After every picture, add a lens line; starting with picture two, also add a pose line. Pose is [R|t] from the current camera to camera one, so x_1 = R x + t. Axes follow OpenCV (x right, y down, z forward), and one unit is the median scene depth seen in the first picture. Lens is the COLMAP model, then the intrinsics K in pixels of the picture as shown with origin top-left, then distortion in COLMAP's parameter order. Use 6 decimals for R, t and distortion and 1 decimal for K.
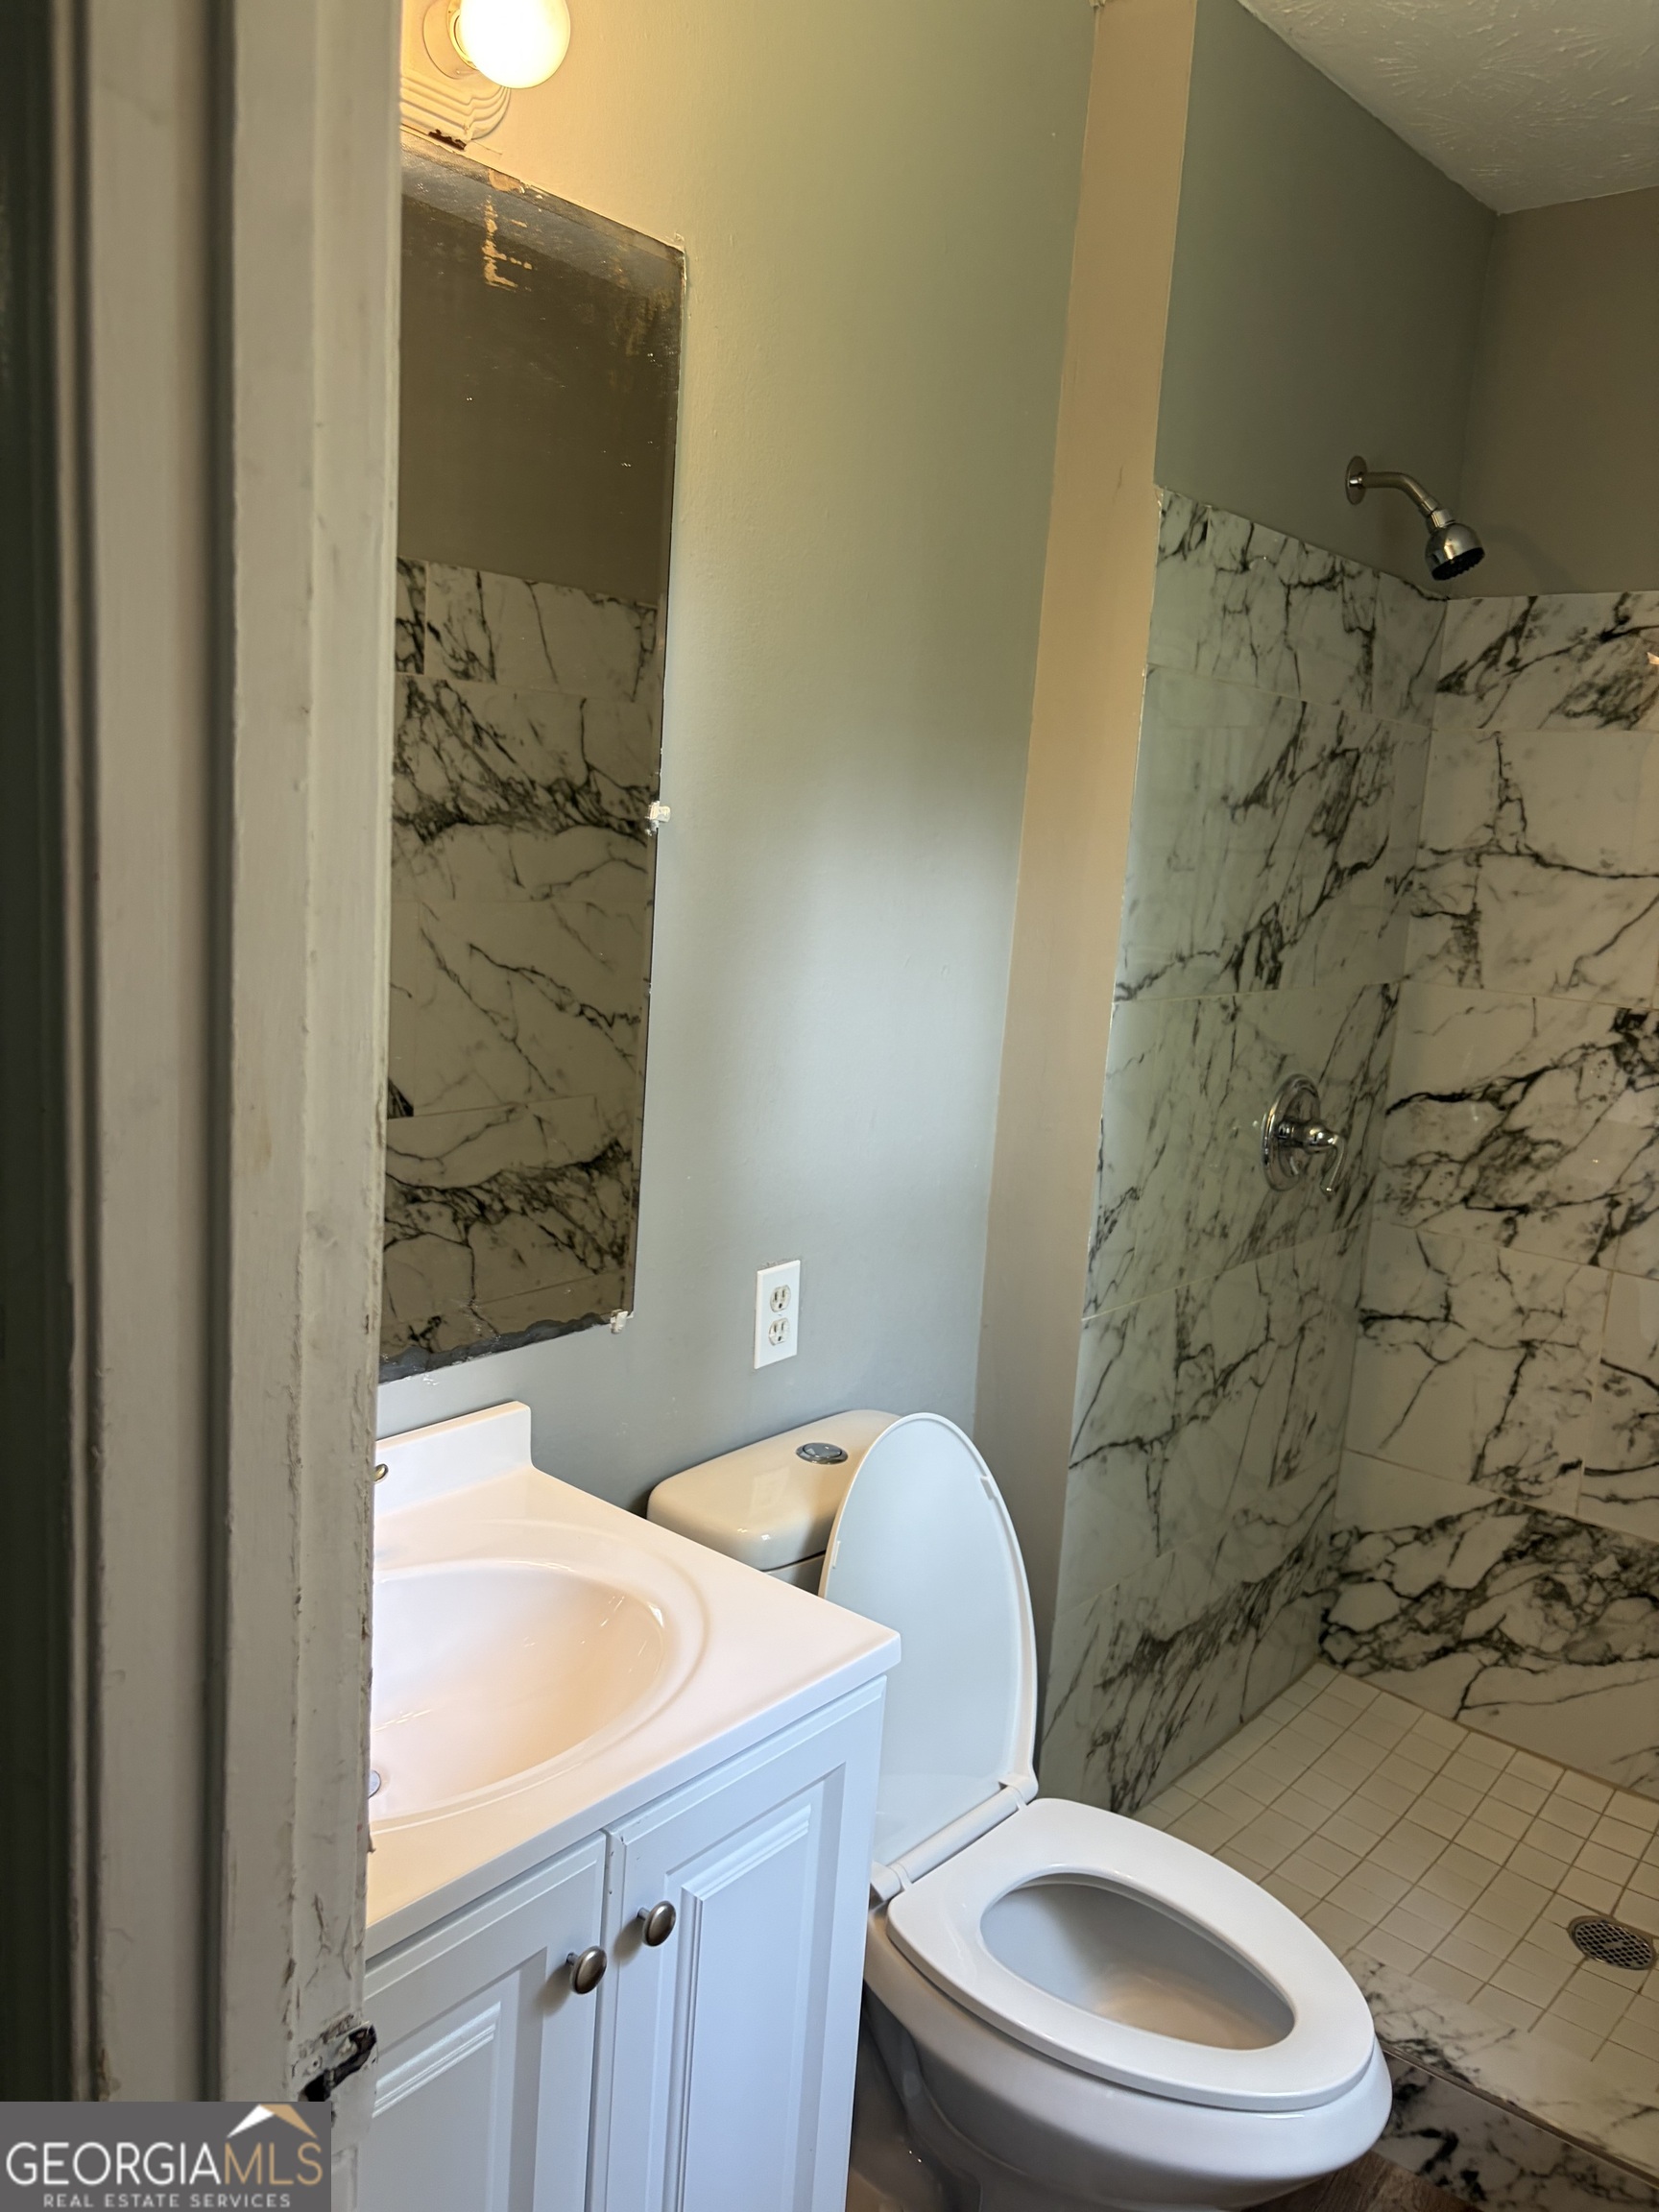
lens RADIAL K [[1680.5, 0, 814.2], [0, 1680.5, 1099.2], [0, 0, 1]] dist [0.029335, -0.040206]
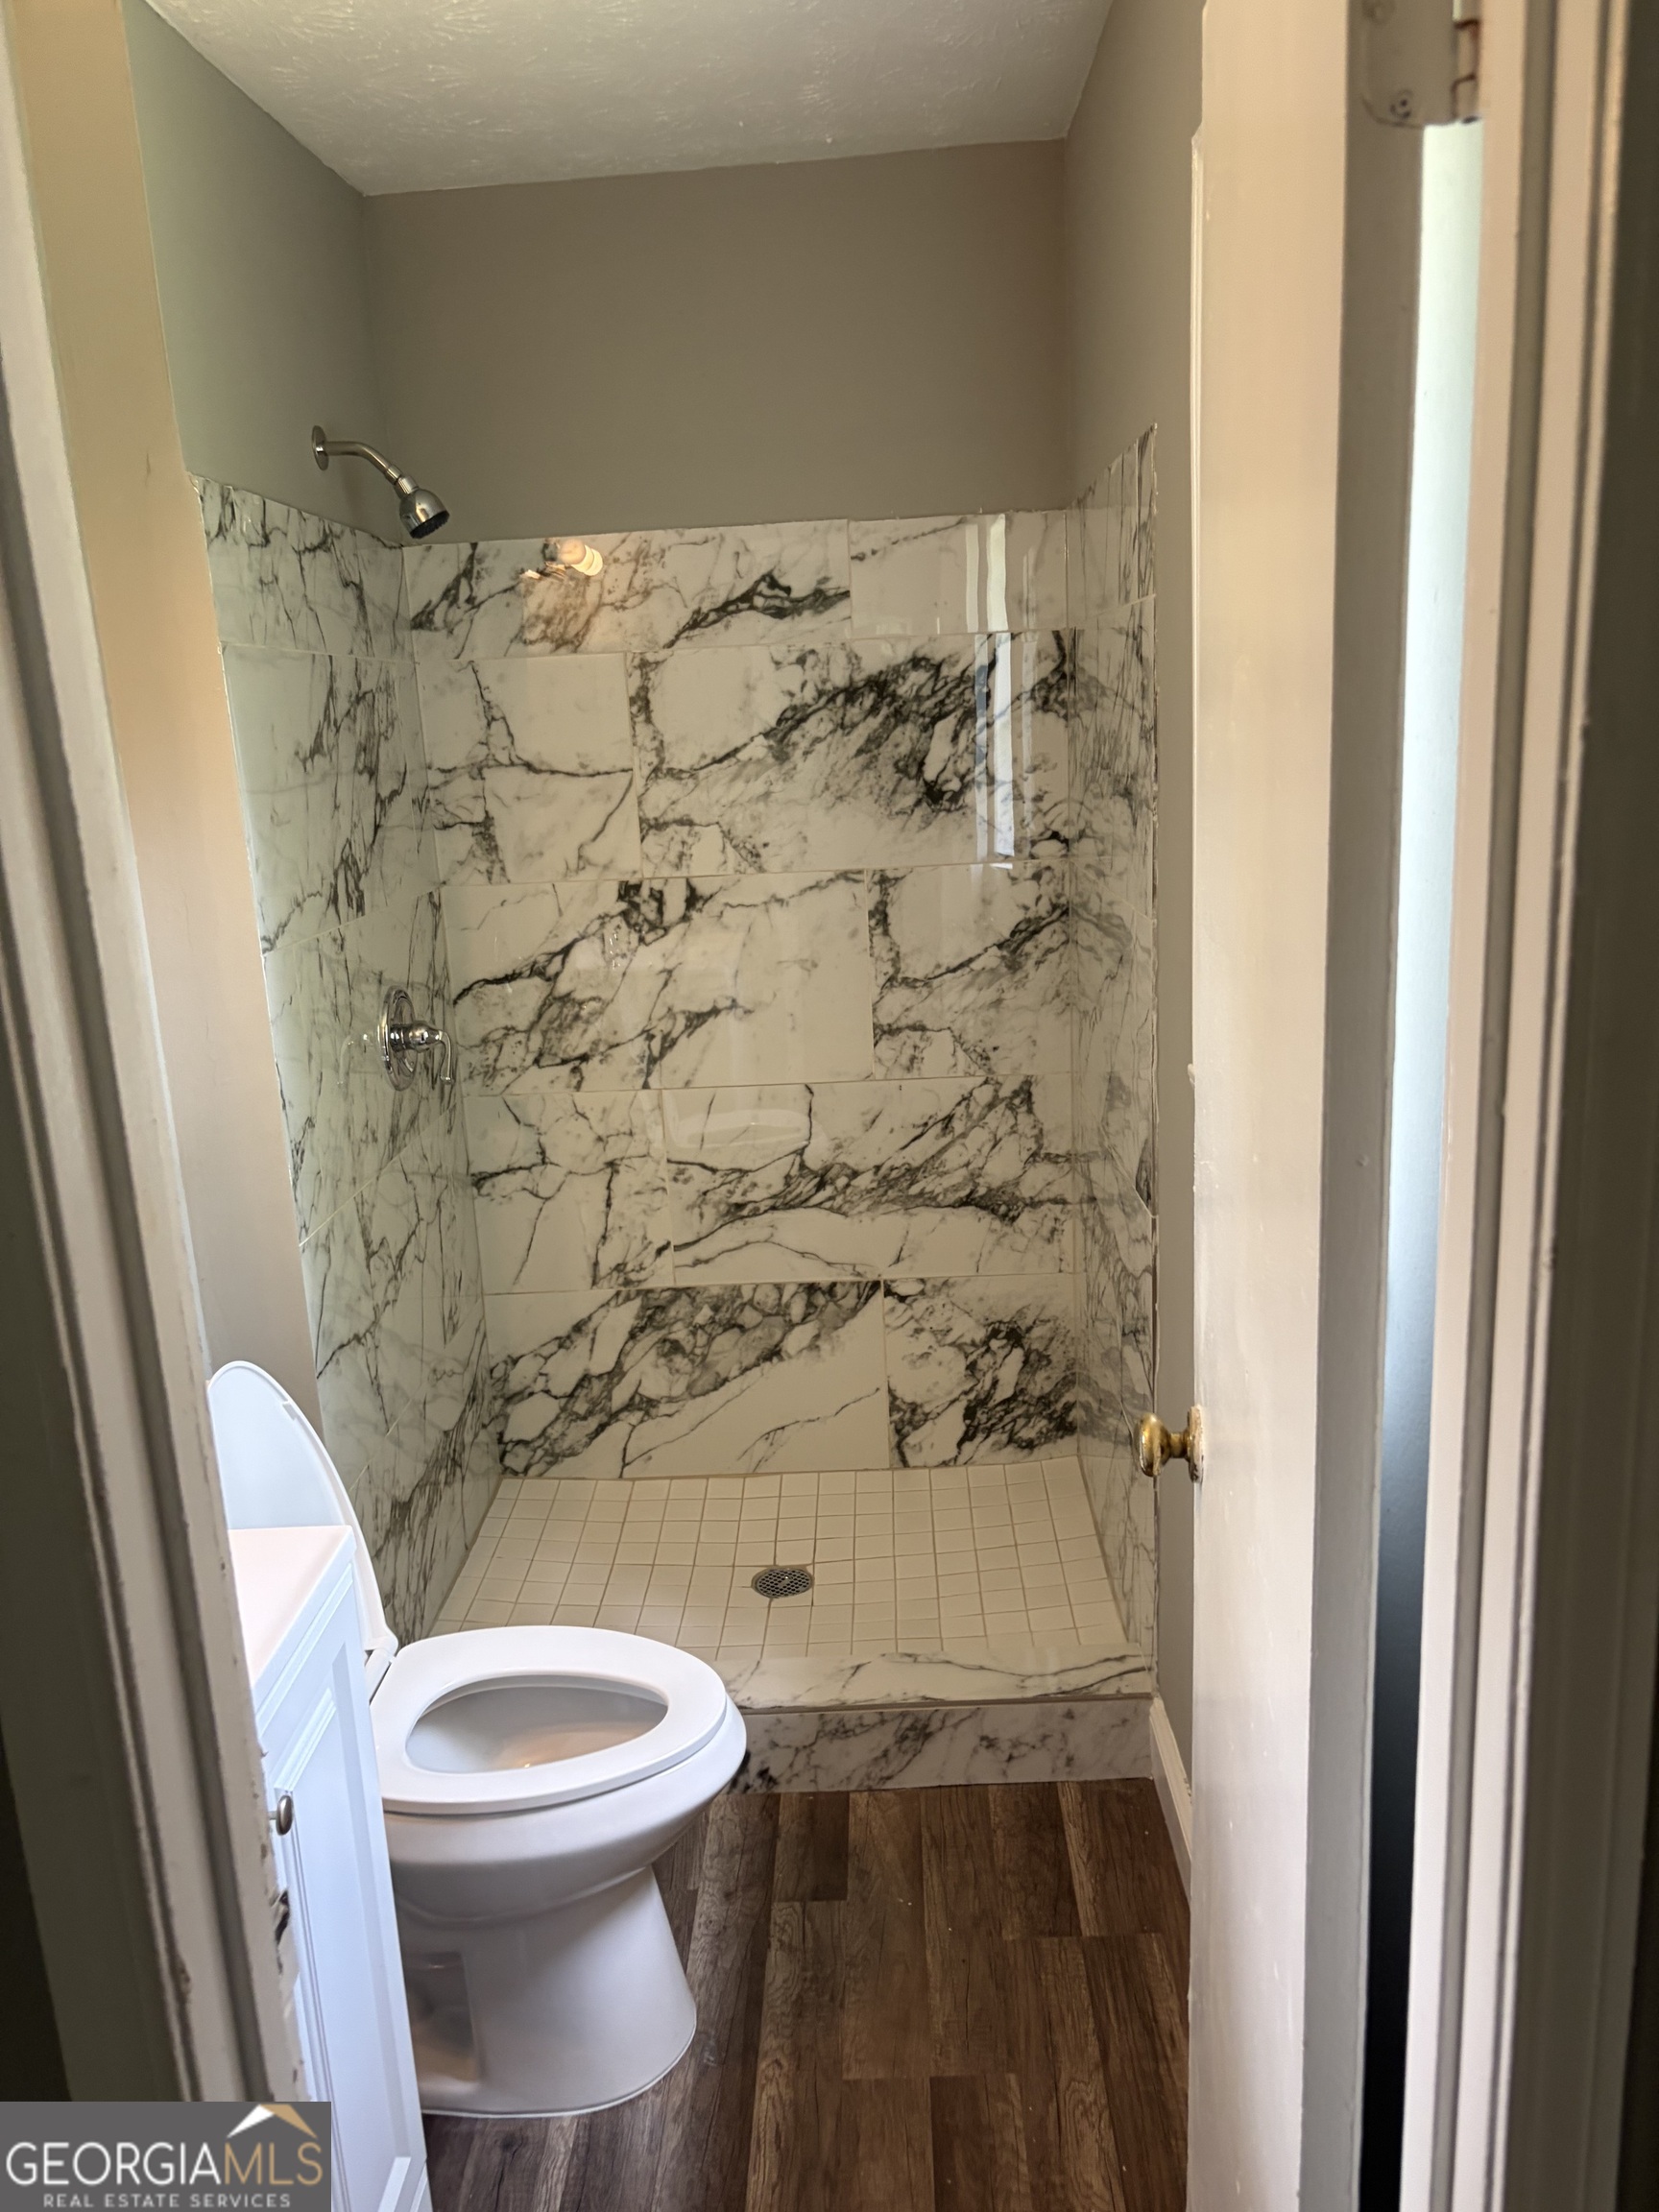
lens RADIAL K [[1680.5, 0, 838.8], [0, 1680.5, 1108.9], [0, 0, 1]] dist [0.029335, -0.040206]
pose [[0.770078, -0.245443, 0.588845, -0.163914], [0.202477, 0.969337, 0.139246, -0.030953], [-0.604966, 0.011998, 0.796161, -0.074171]]
